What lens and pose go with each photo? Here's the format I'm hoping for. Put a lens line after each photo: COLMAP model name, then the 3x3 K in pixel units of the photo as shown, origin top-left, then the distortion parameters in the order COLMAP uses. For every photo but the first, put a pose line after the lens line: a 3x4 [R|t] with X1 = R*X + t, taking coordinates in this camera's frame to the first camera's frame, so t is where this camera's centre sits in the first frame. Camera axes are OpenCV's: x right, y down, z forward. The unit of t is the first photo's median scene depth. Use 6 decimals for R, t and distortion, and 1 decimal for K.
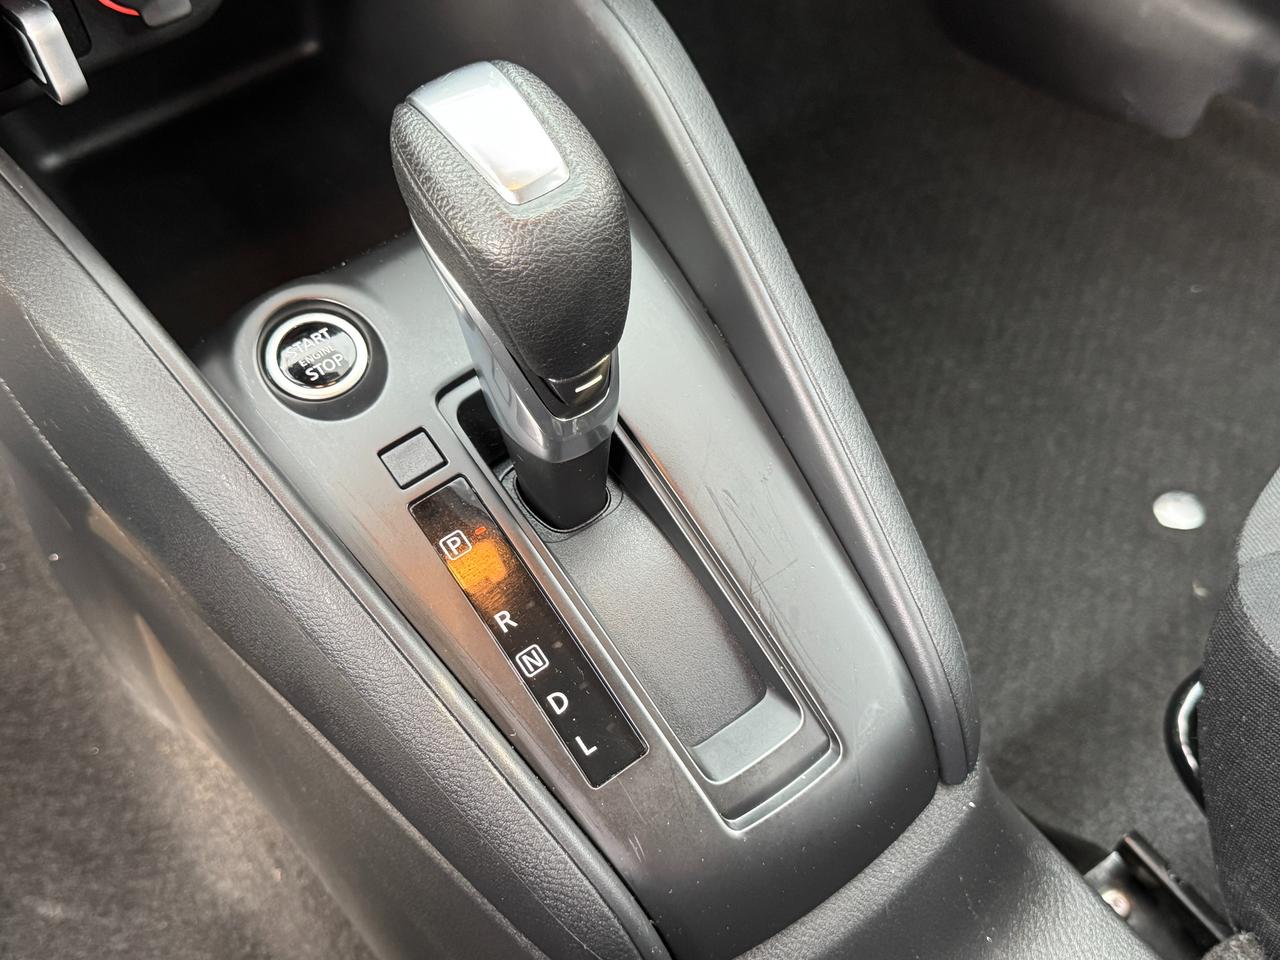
lens RADIAL K [[1466.6, 0, 640.0], [0, 1466.6, 480.0], [0, 0, 1]] dist [0.005941, 0.001254]
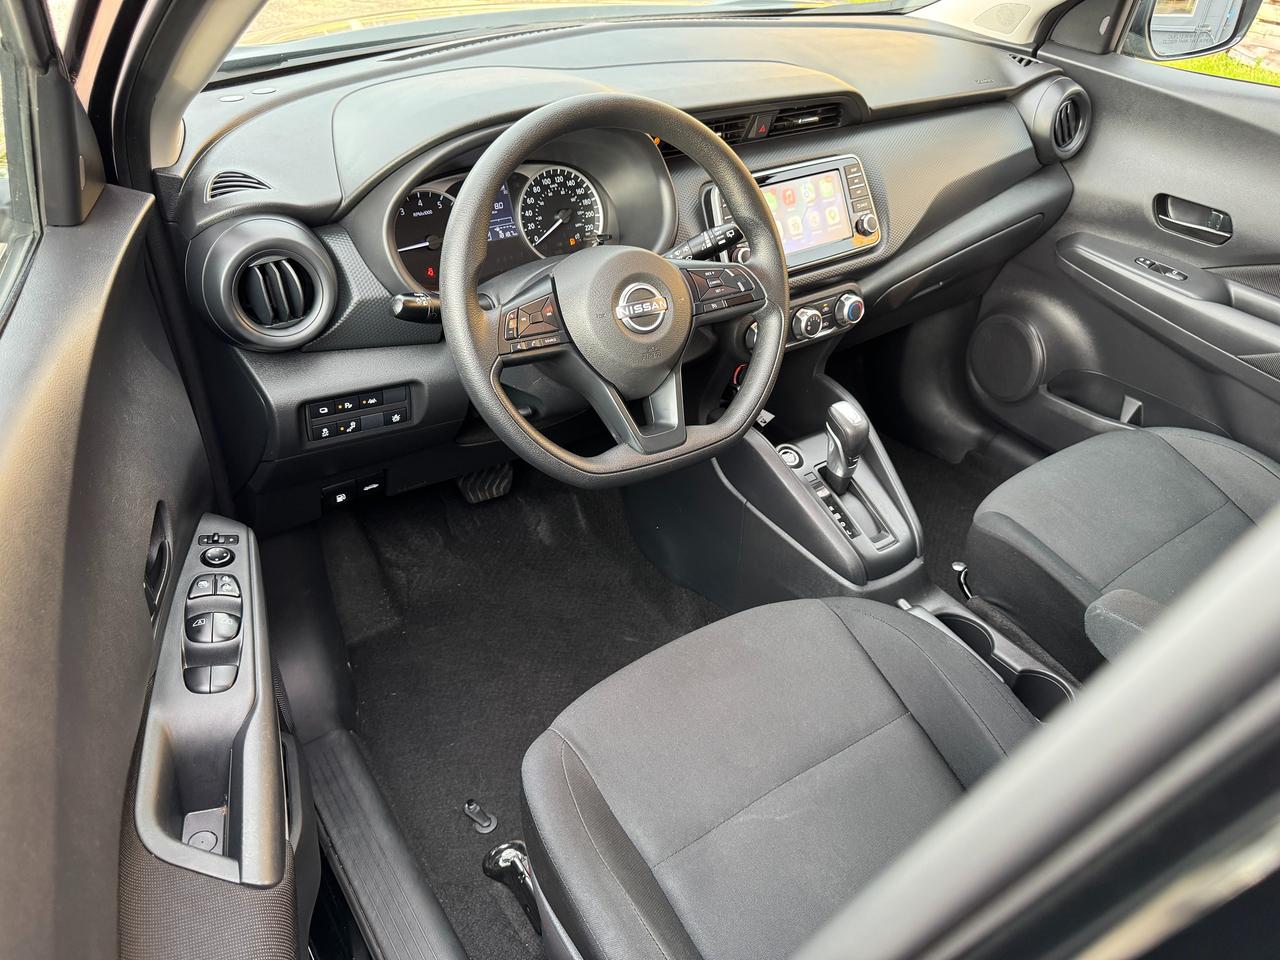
lens RADIAL K [[886.1, 0, 640.0], [0, 886.1, 480.0], [0, 0, 1]] dist [0.001202, 0.000144]
pose [[0.995737, 0.090948, 0.015382, -0.728239], [-0.084222, 0.964452, -0.250477, 0.742532], [-0.037616, 0.248114, 0.968000, -1.739782]]
